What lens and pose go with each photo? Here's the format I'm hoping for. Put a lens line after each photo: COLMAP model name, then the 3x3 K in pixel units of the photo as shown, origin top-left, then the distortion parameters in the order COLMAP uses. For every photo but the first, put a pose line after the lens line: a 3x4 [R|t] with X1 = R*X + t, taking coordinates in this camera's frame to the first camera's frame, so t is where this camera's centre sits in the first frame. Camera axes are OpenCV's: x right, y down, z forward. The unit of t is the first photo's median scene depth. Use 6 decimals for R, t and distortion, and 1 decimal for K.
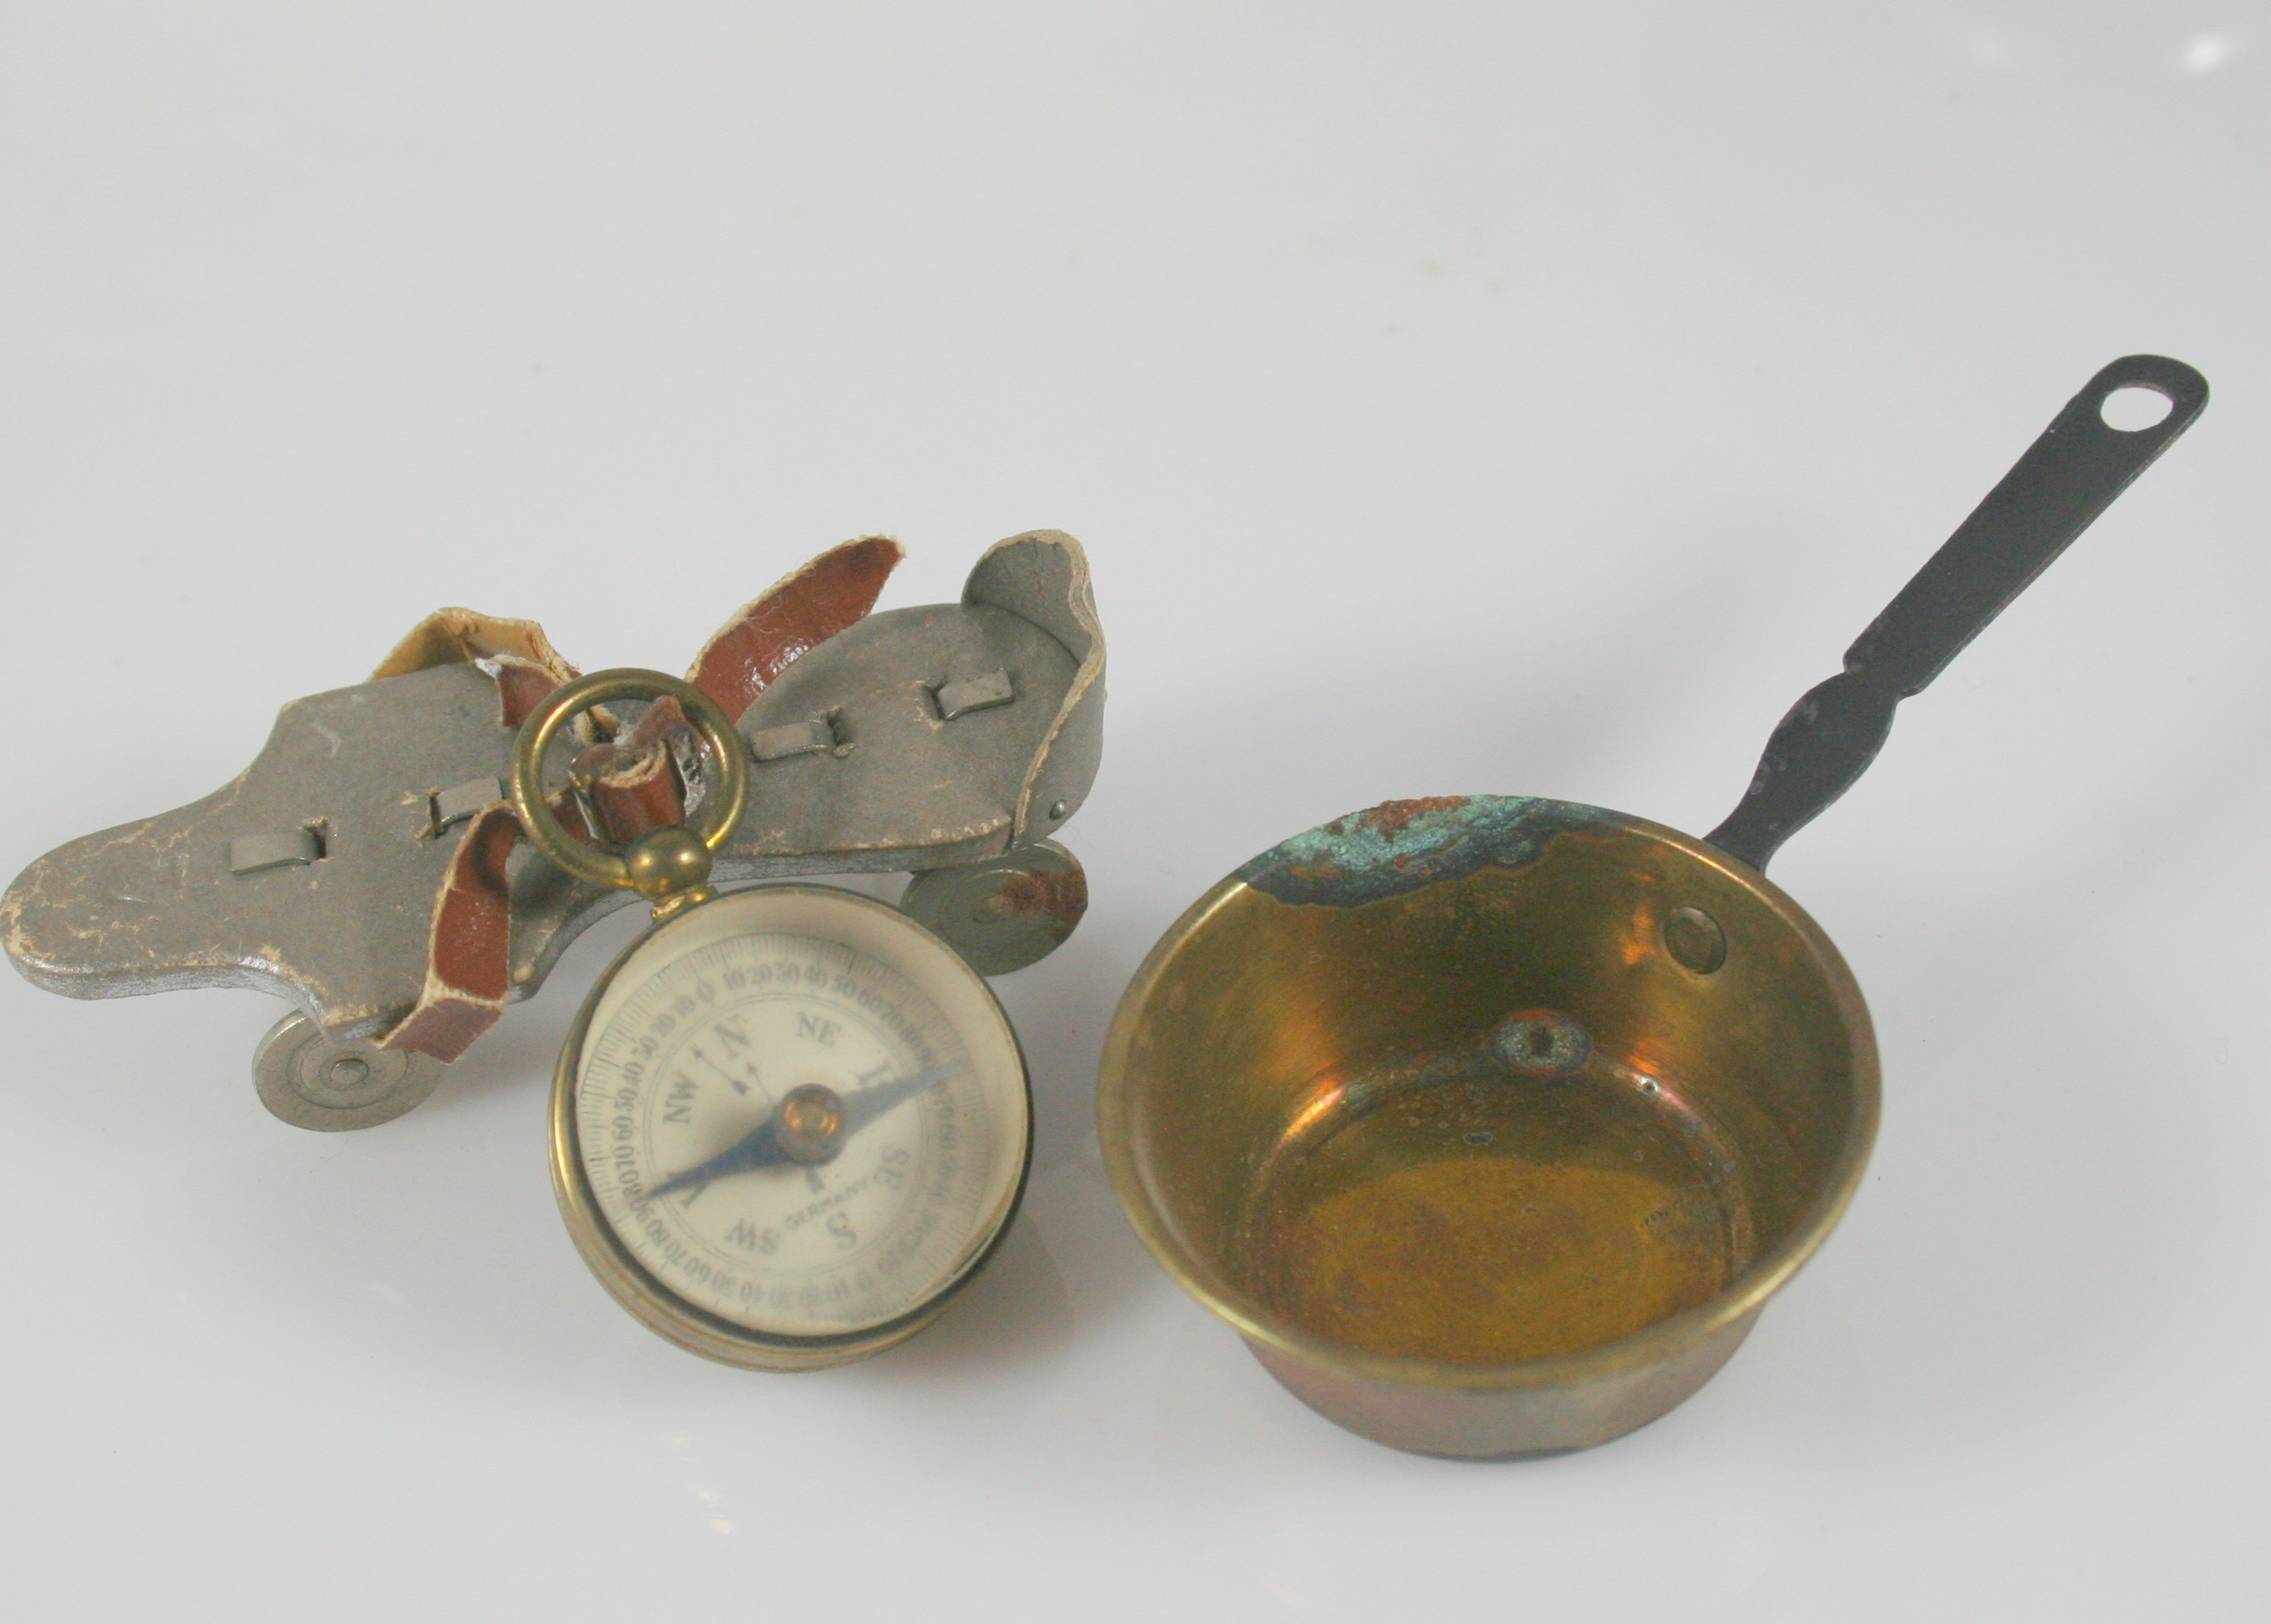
lens RADIAL K [[4588.1, 0, 1135.5], [0, 4588.1, 812.0], [0, 0, 1]] dist [-0.190225, 0.224796]
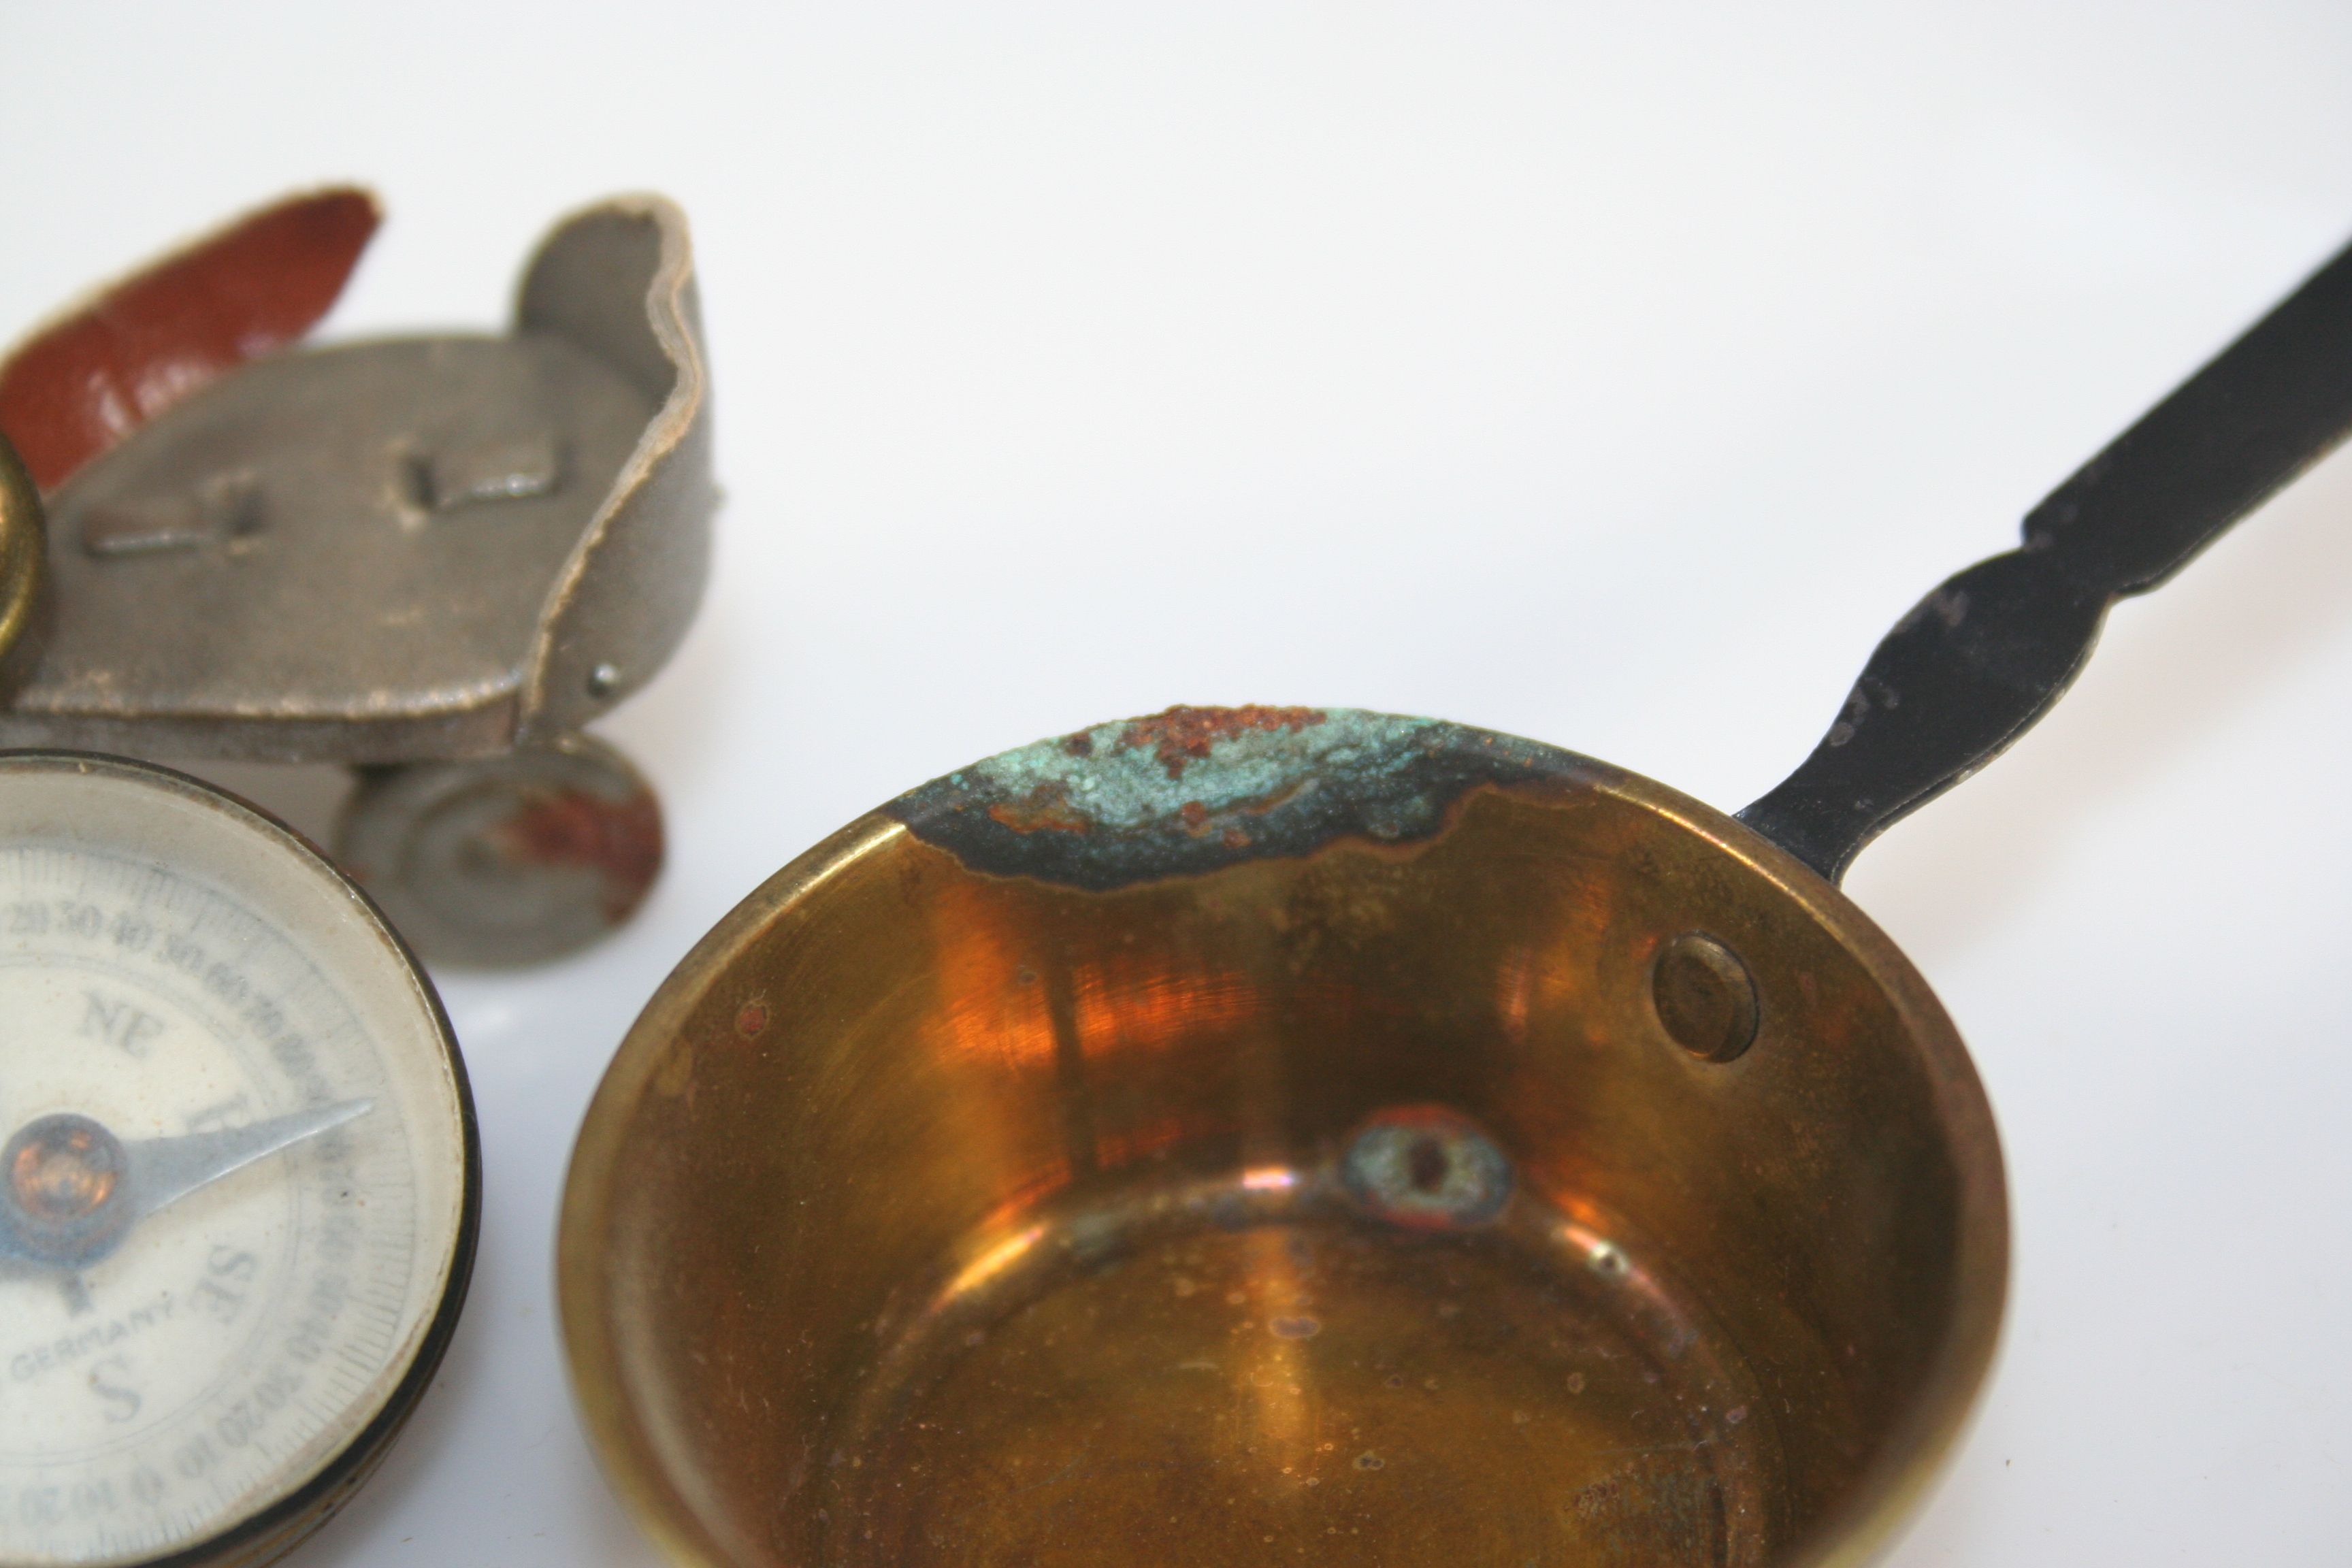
lens RADIAL K [[5932.4, 0, 1176.0], [0, 5932.4, 784.0], [0, 0, 1]] dist [0.026007, -0.329185]
pose [[0.996284, 0.086077, -0.002993, 0.057778], [-0.086128, 0.995871, -0.028683, 0.027933], [0.000511, 0.028835, 0.999584, 0.279673]]
